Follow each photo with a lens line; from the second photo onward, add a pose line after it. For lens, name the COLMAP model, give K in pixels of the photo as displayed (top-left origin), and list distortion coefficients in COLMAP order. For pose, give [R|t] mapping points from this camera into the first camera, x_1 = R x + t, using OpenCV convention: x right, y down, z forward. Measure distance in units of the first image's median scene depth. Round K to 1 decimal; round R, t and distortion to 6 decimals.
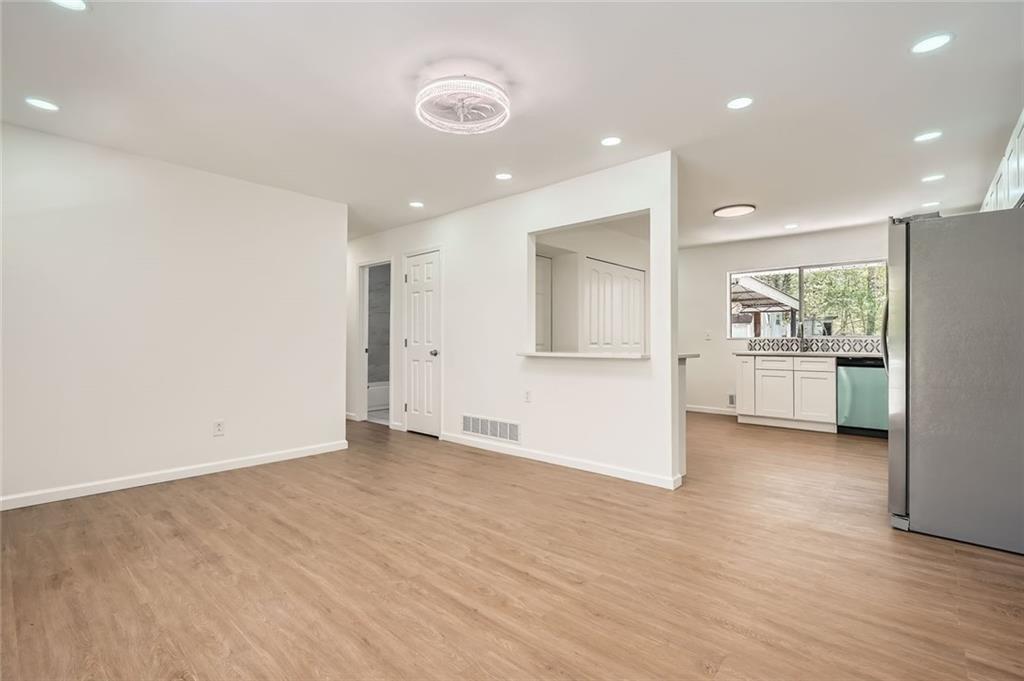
lens RADIAL K [[463.9, 0, 509.9], [0, 463.9, 333.1], [0, 0, 1]] dist [-0.005296, 0.001308]
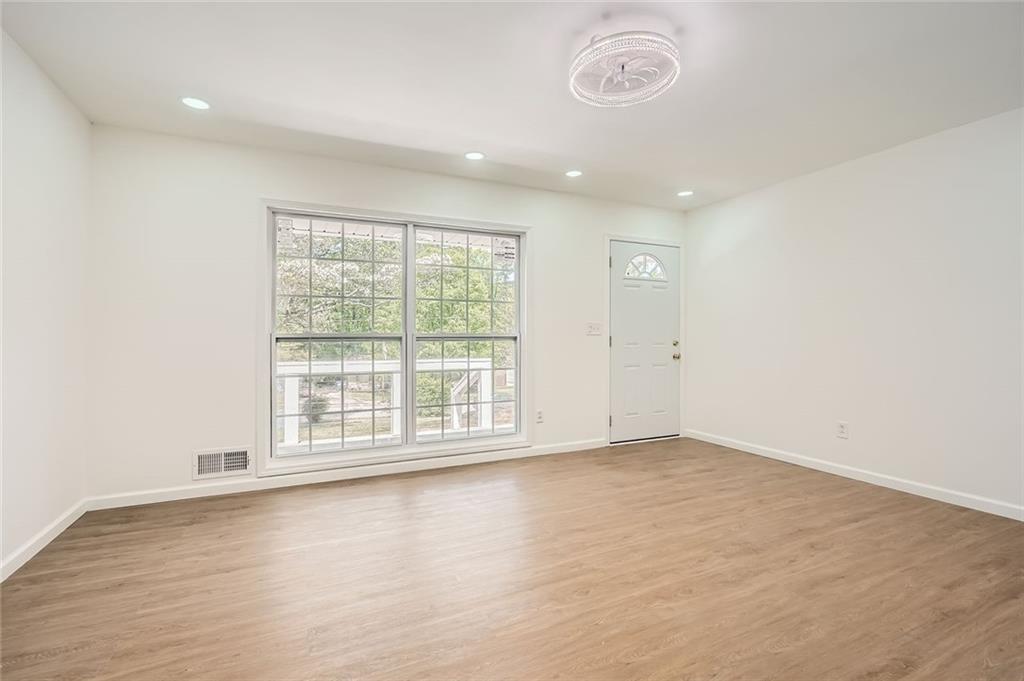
lens RADIAL K [[463.9, 0, 513.3], [0, 463.9, 341.1], [0, 0, 1]] dist [-0.005296, 0.001308]
pose [[-0.382213, 0.007929, -0.924040, 0.716145], [0.020344, 0.999793, 0.000164, 0.010607], [0.923850, -0.018736, -0.382296, 1.041796]]
